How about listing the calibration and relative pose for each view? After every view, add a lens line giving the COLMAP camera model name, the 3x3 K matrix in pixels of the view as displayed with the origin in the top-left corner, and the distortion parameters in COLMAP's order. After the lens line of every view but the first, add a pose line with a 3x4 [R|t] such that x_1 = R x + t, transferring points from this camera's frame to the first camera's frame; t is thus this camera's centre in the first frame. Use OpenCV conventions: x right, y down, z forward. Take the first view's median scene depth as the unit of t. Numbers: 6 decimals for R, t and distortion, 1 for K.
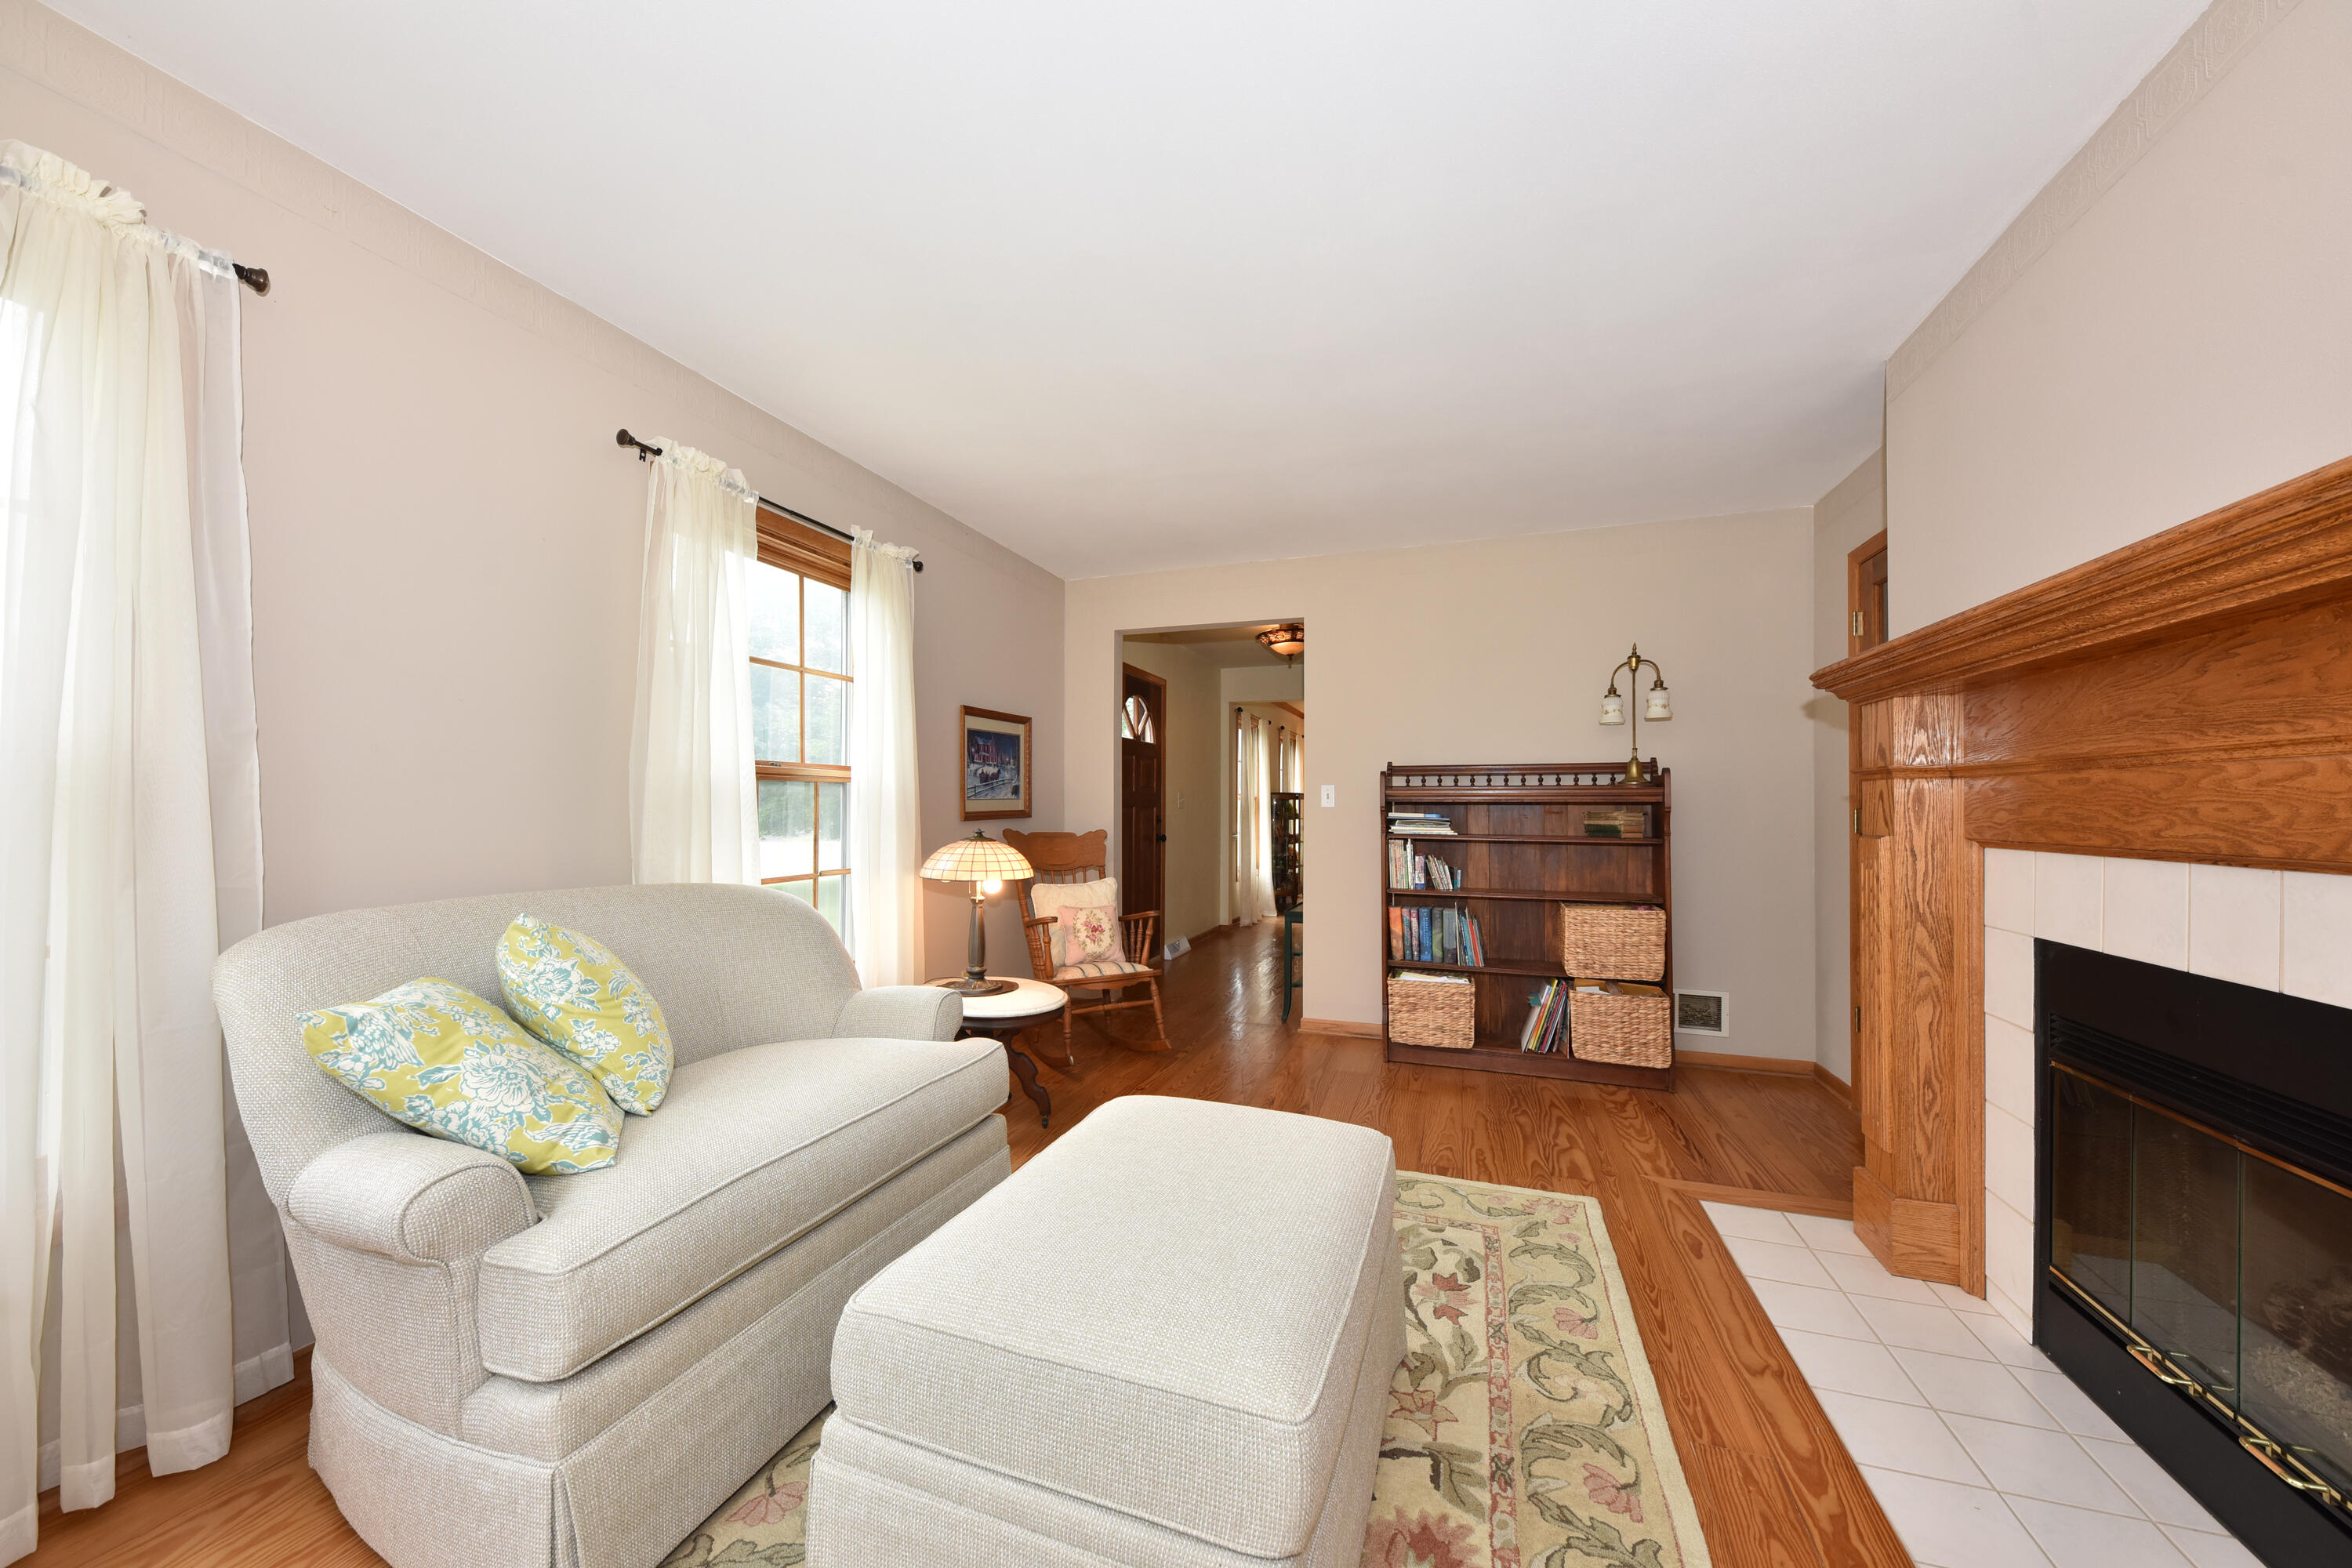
lens RADIAL K [[835.5, 0, 1182.8], [0, 835.5, 802.2], [0, 0, 1]] dist [0.006538, -0.000015]
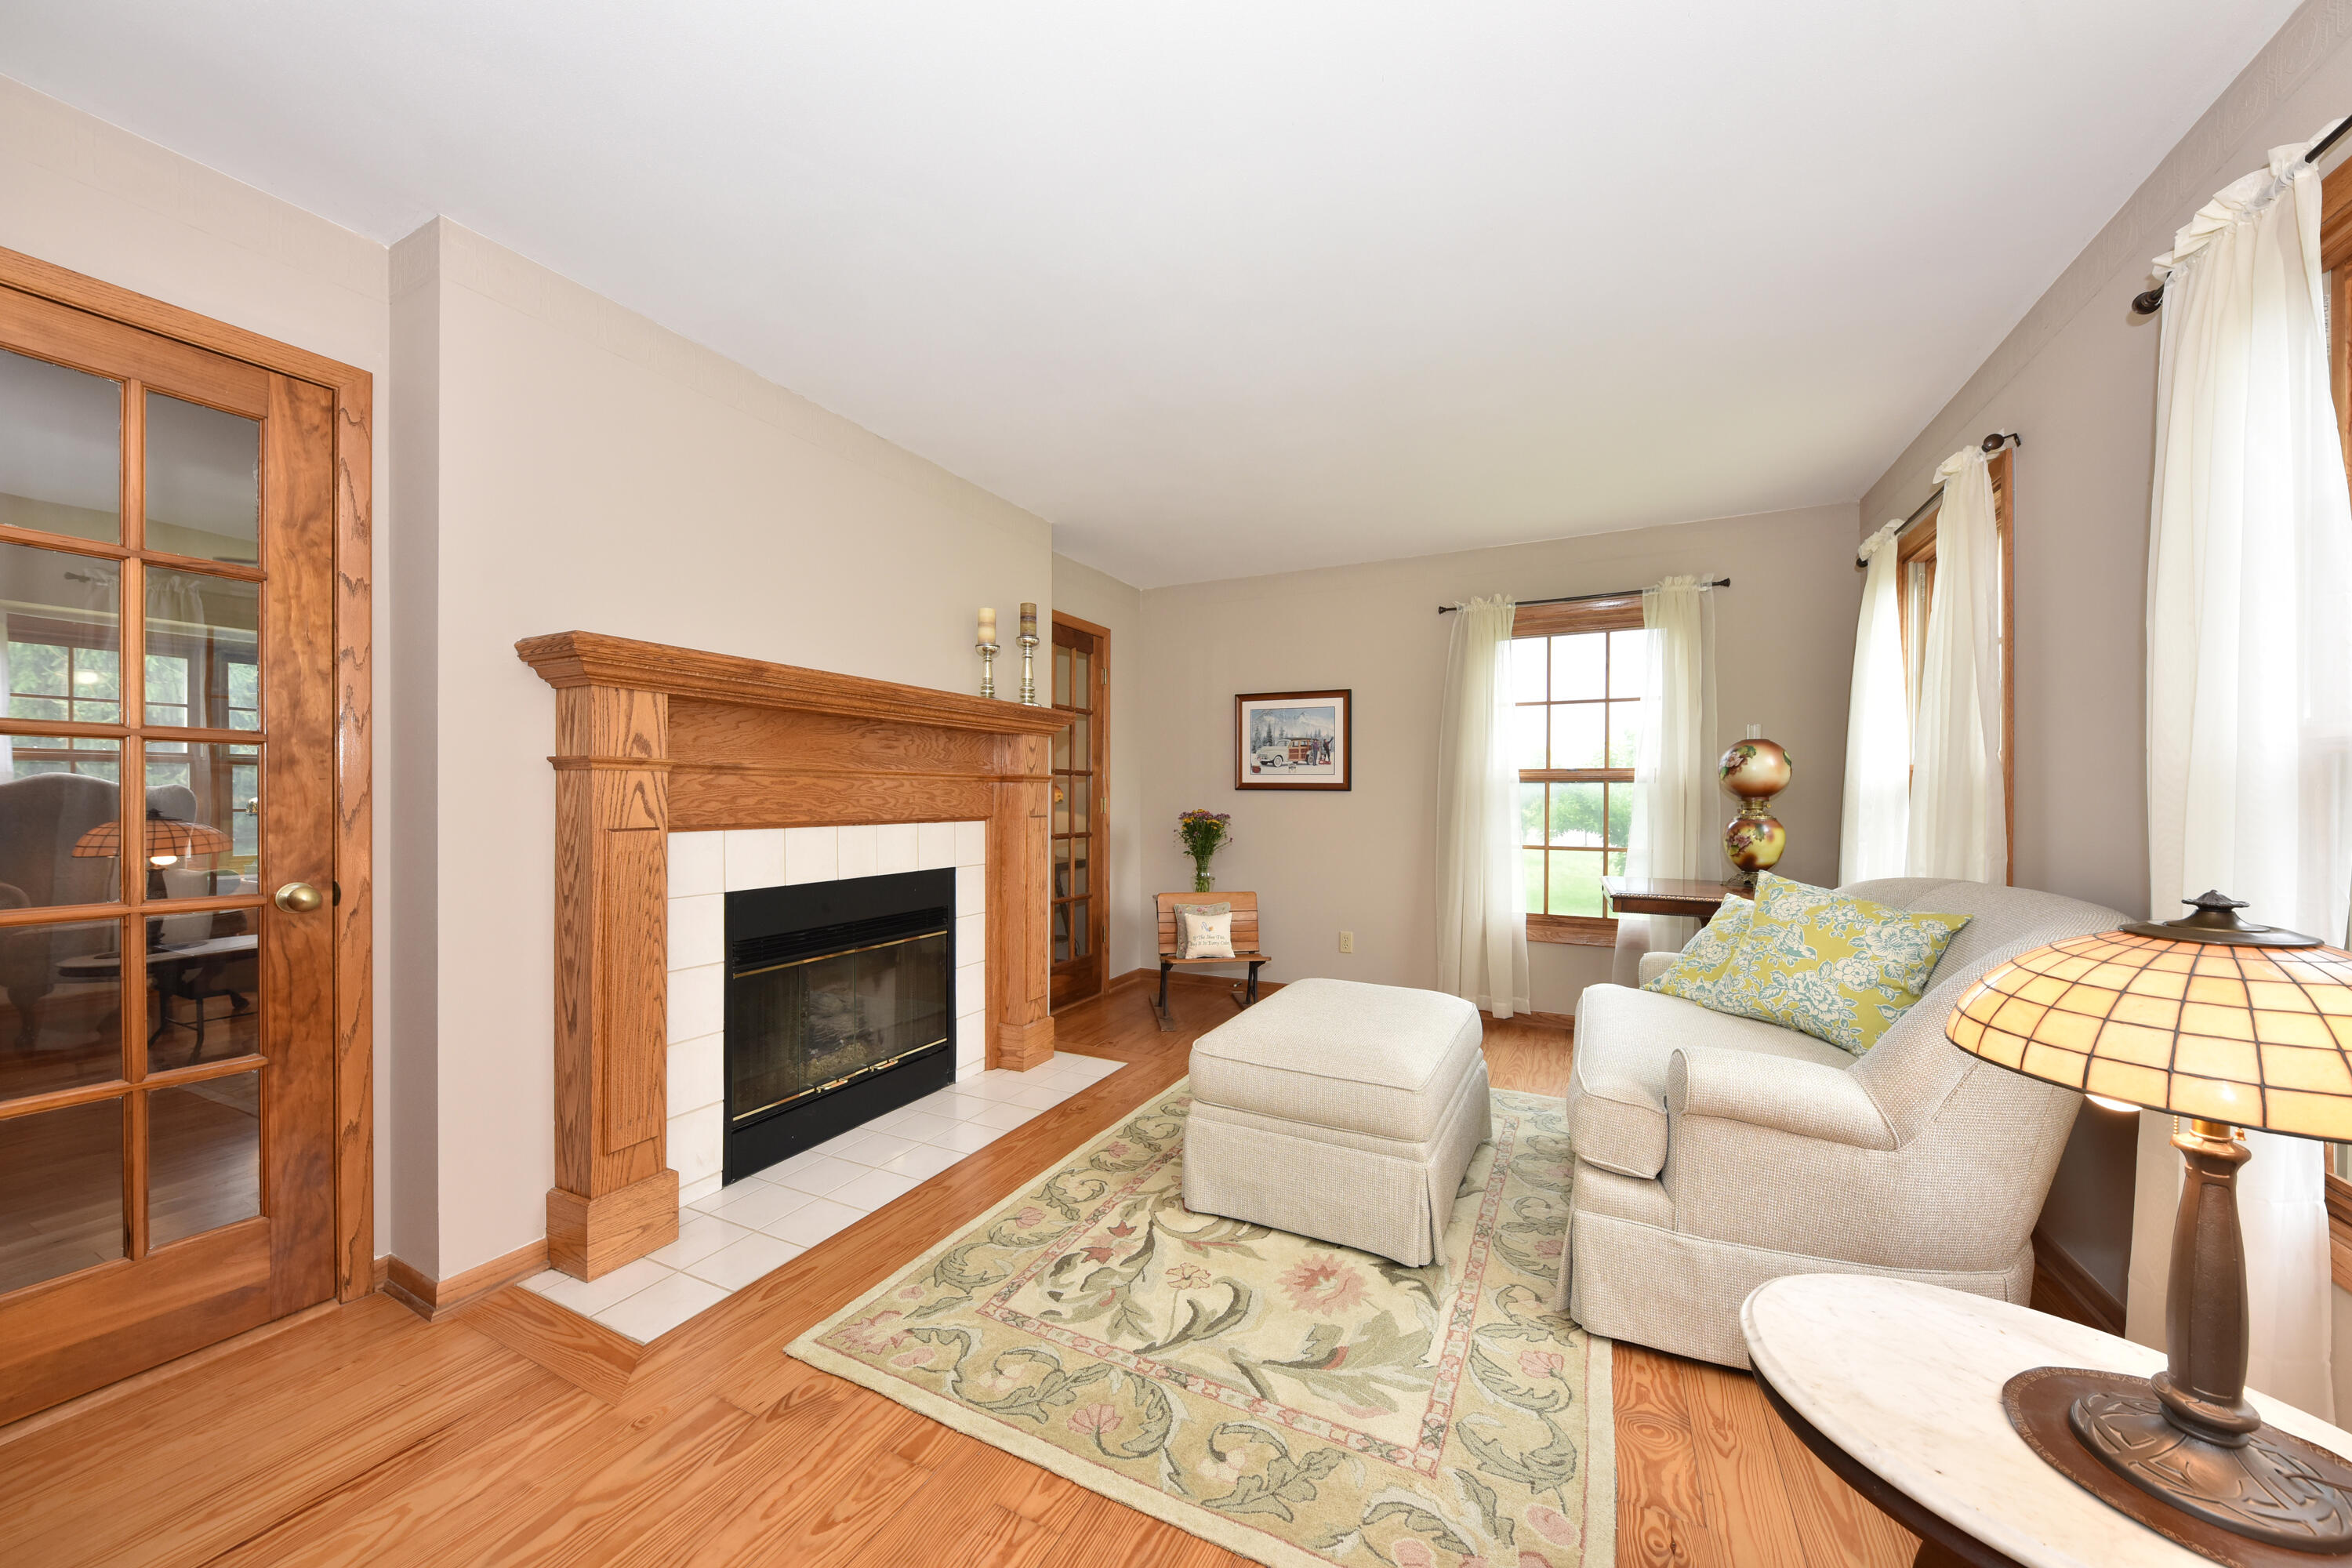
lens RADIAL K [[835.5, 0, 1182.8], [0, 835.5, 802.2], [0, 0, 1]] dist [0.006538, -0.000015]
pose [[-0.992310, -0.018310, 0.122414, 0.100666], [-0.017996, 0.999831, 0.003666, -0.006188], [-0.122460, 0.001434, -0.992472, 2.272483]]
